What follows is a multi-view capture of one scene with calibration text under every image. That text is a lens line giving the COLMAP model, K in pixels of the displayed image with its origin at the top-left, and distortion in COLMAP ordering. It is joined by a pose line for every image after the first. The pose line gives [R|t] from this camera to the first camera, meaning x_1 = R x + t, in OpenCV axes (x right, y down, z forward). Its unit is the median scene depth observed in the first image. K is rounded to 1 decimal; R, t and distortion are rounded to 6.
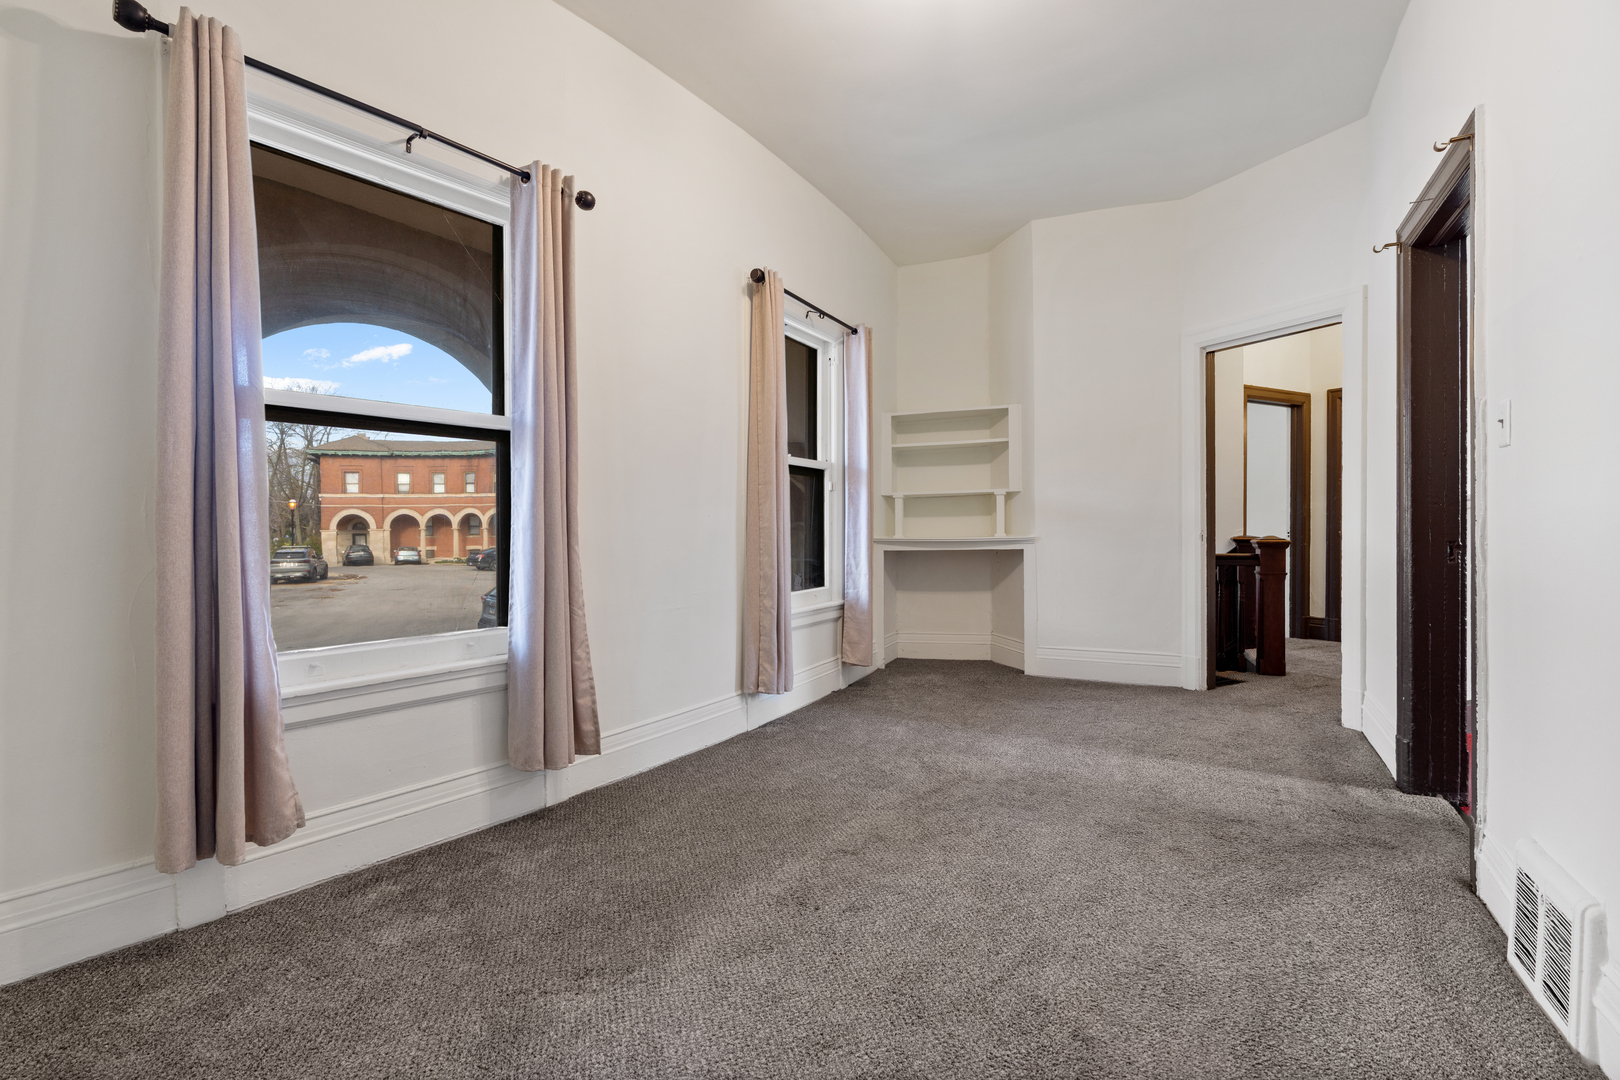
lens RADIAL K [[733.3, 0, 803.8], [0, 733.3, 535.7], [0, 0, 1]] dist [-0.004827, 0.001051]
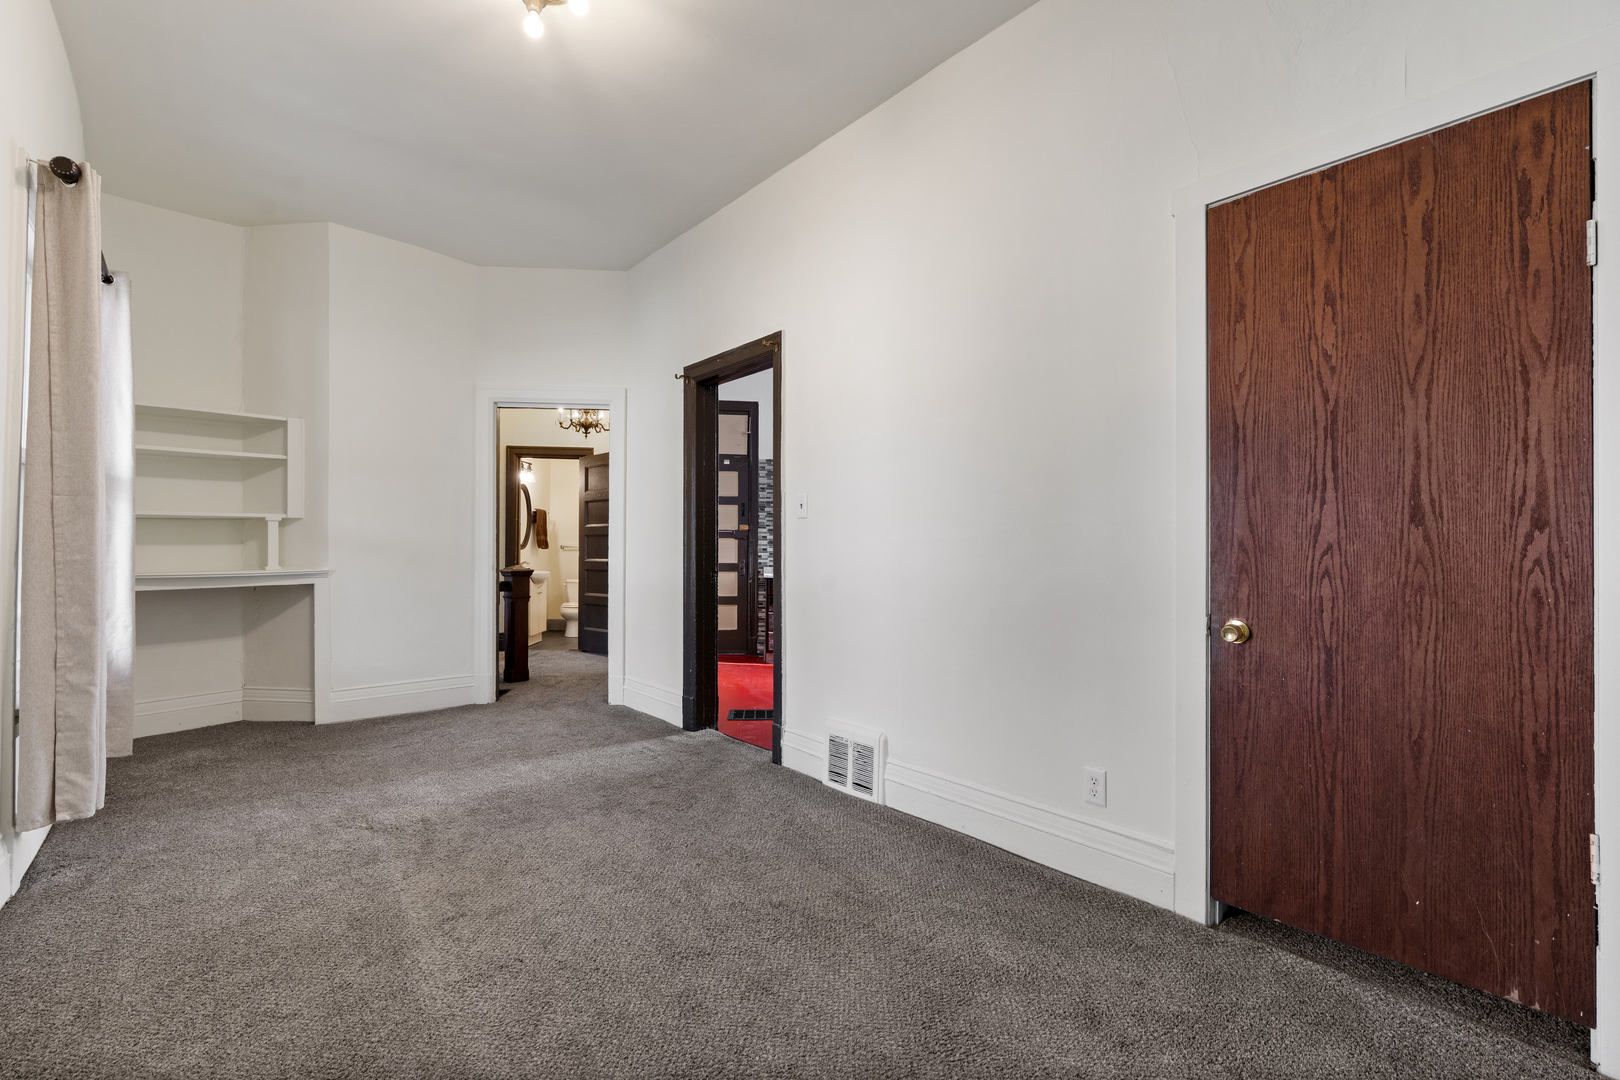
lens RADIAL K [[733.3, 0, 805.0], [0, 733.3, 547.3], [0, 0, 1]] dist [-0.004827, 0.001051]
pose [[0.356581, 0.013695, 0.934164, -0.319583], [0.008368, 0.999806, -0.017851, -0.004807], [-0.934227, 0.014182, 0.356397, 0.128894]]
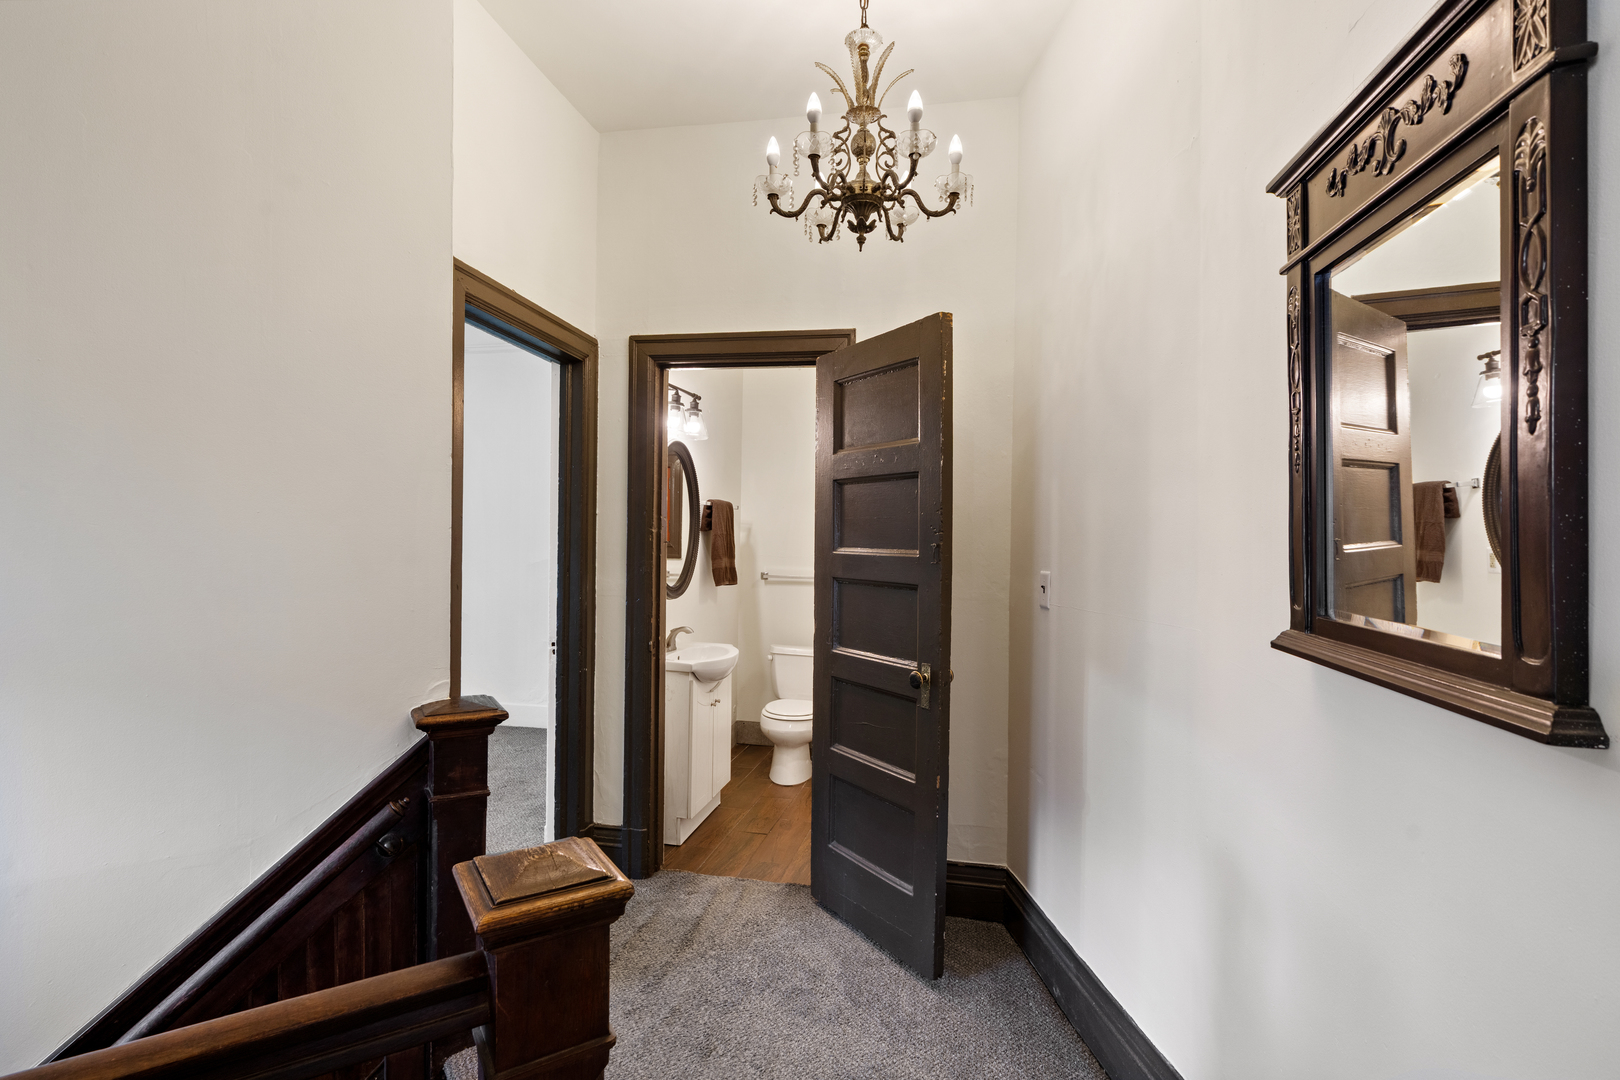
lens RADIAL K [[756.1, 0, 810.1], [0, 756.1, 536.5], [0, 0, 1]] dist [0.000138, 0.000041]
pose [[0.575334, 0.010761, 0.817848, 0.504116], [-0.001366, 0.999925, -0.012196, -0.086361], [-0.817917, 0.005900, 0.575305, 0.814641]]
